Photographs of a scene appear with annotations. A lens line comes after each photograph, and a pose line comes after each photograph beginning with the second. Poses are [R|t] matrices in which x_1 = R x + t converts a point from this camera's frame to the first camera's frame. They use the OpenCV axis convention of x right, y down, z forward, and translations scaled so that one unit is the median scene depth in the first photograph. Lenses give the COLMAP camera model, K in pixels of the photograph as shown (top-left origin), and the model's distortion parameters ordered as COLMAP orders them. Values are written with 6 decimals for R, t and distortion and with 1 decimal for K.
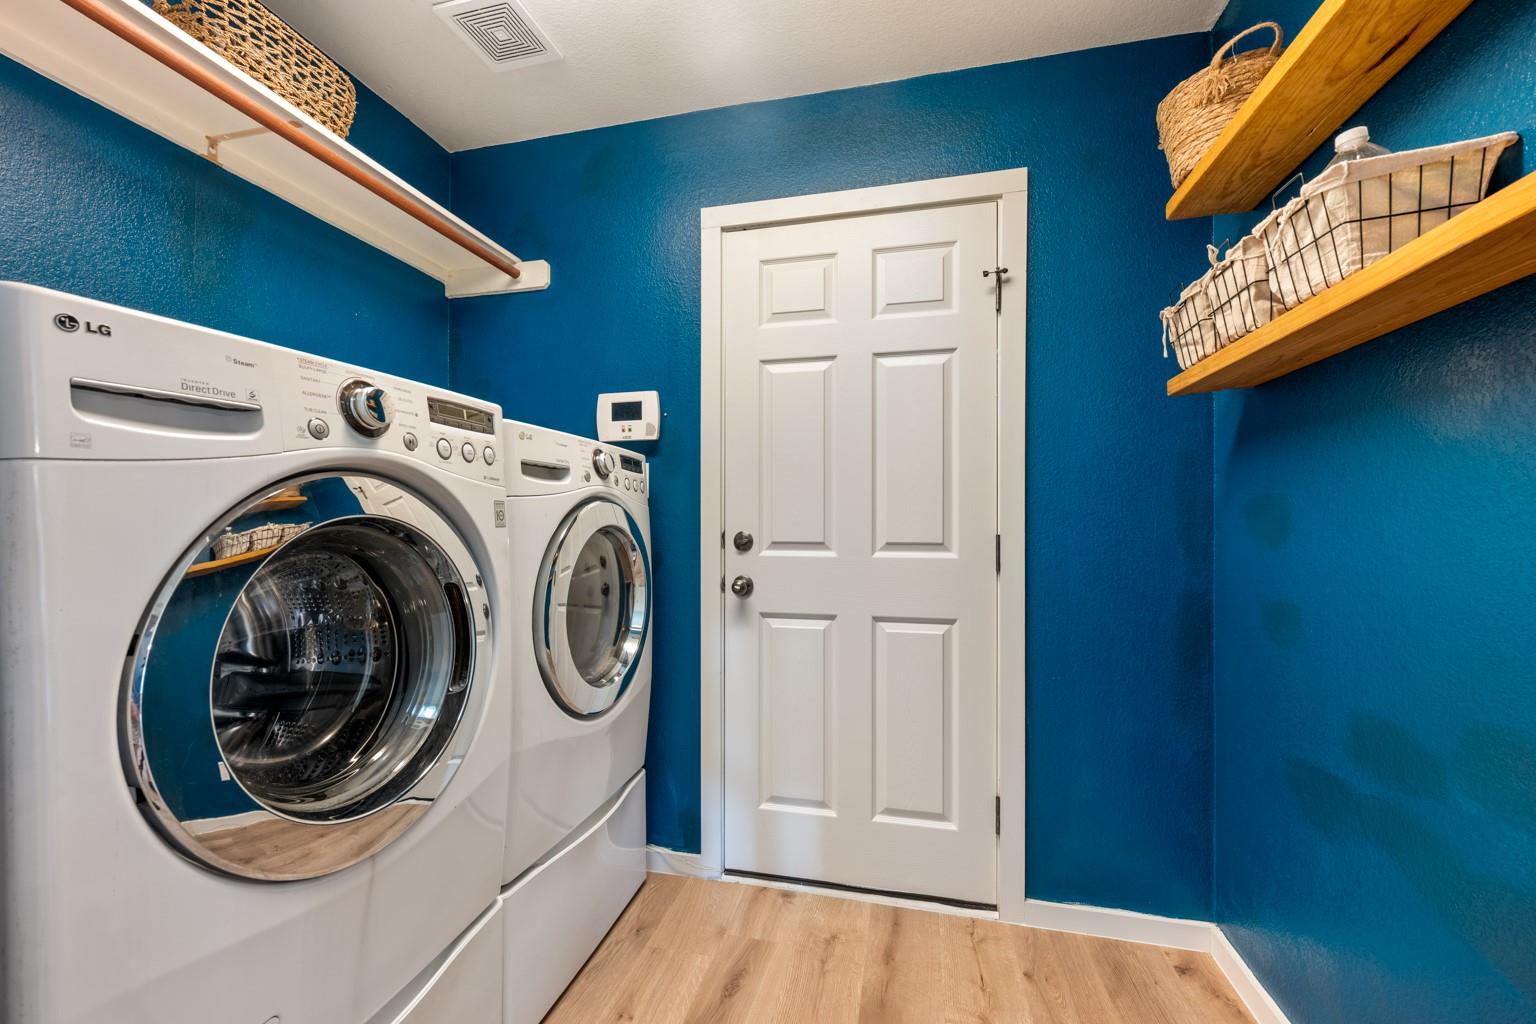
lens RADIAL K [[607.9, 0, 767.4], [0, 607.9, 514.0], [0, 0, 1]] dist [0.000559, -0.000590]
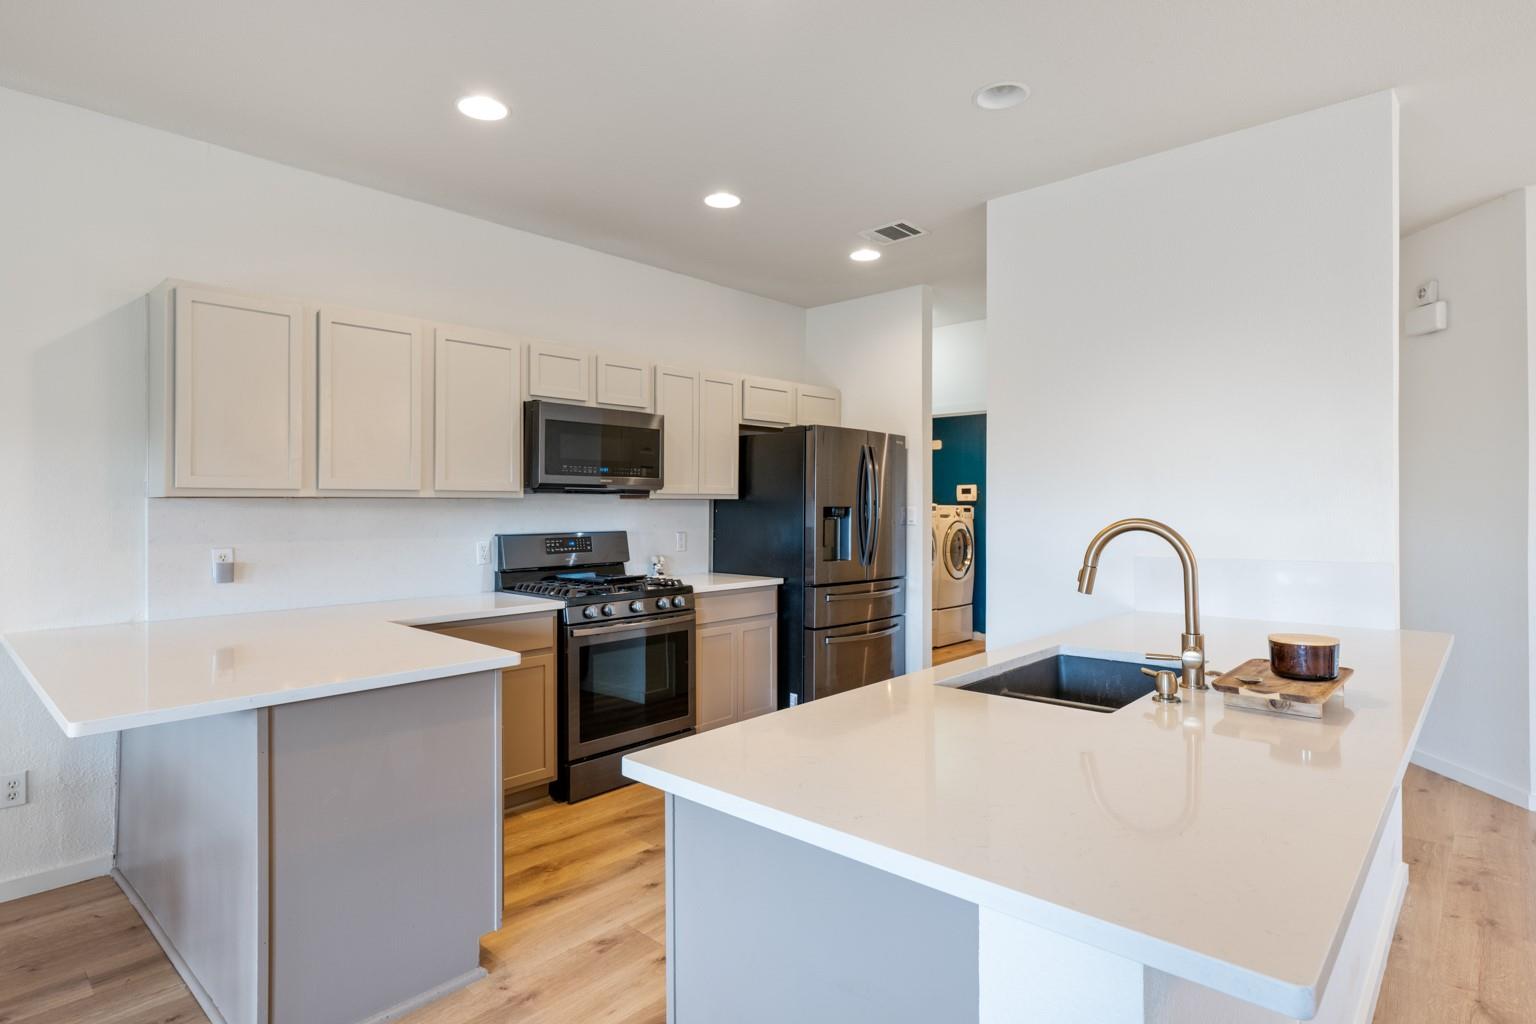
lens RADIAL K [[778.9, 0, 774.6], [0, 778.9, 506.9], [0, 0, 1]] dist [-0.005541, 0.000375]
pose [[0.876280, -0.018775, -0.481437, 0.990676], [0.015991, 0.999823, -0.009885, -0.081809], [0.481537, 0.000964, 0.876425, -3.550943]]
